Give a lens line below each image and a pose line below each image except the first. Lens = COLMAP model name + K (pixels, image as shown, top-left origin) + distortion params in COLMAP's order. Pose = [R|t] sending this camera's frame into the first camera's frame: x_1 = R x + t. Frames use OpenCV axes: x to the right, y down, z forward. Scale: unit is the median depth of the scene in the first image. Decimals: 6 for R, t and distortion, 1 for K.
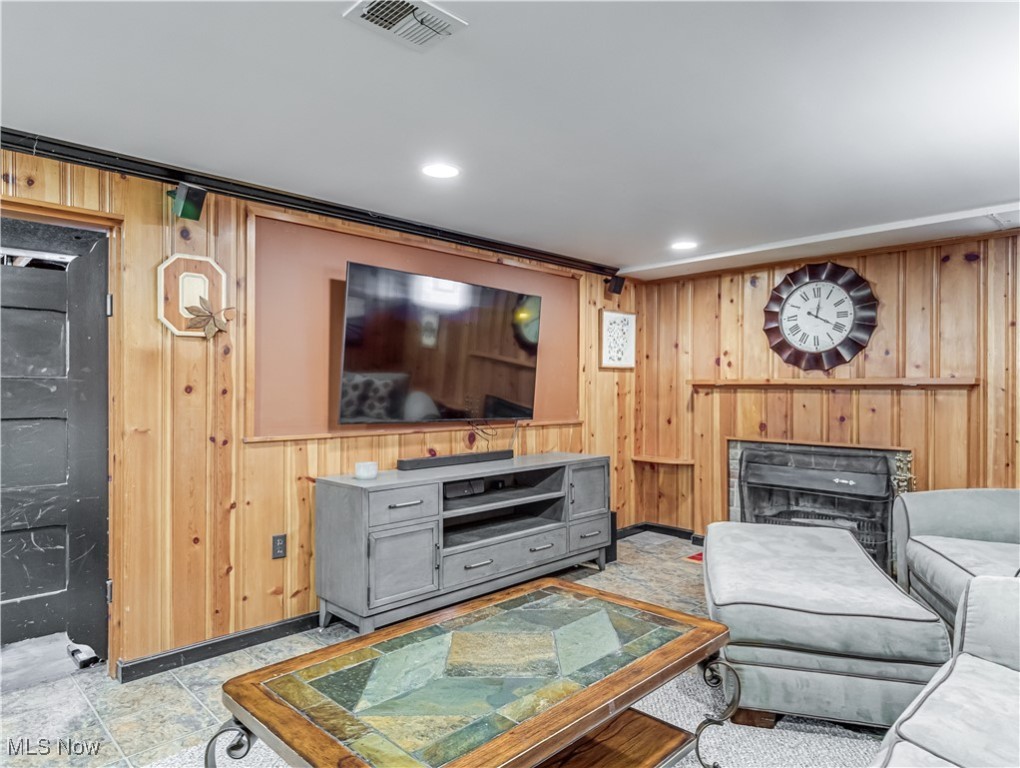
lens RADIAL K [[618.9, 0, 510.0], [0, 618.9, 384.0], [0, 0, 1]] dist [-0.003757, 0.001053]
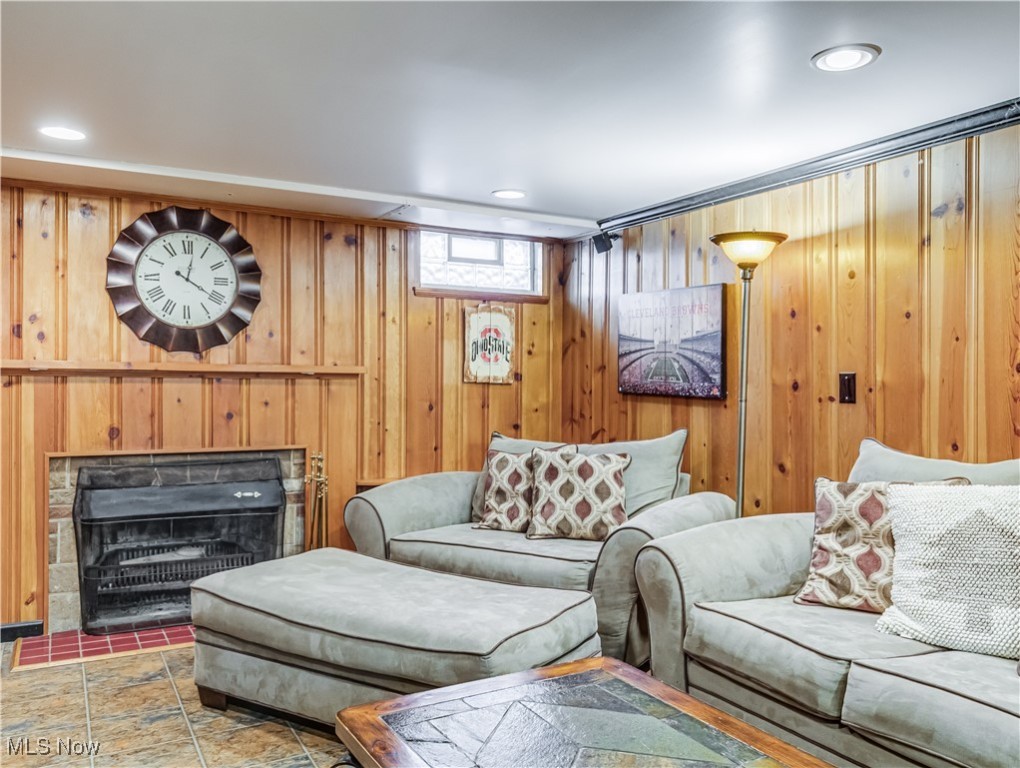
lens RADIAL K [[808.7, 0, 510.0], [0, 808.7, 384.0], [0, 0, 1]] dist [0.000071, -0.000755]
pose [[0.265267, -0.003976, 0.964167, -0.353760], [-0.014487, 0.999862, 0.008109, 0.002823], [-0.964066, -0.016119, 0.265172, 0.384984]]
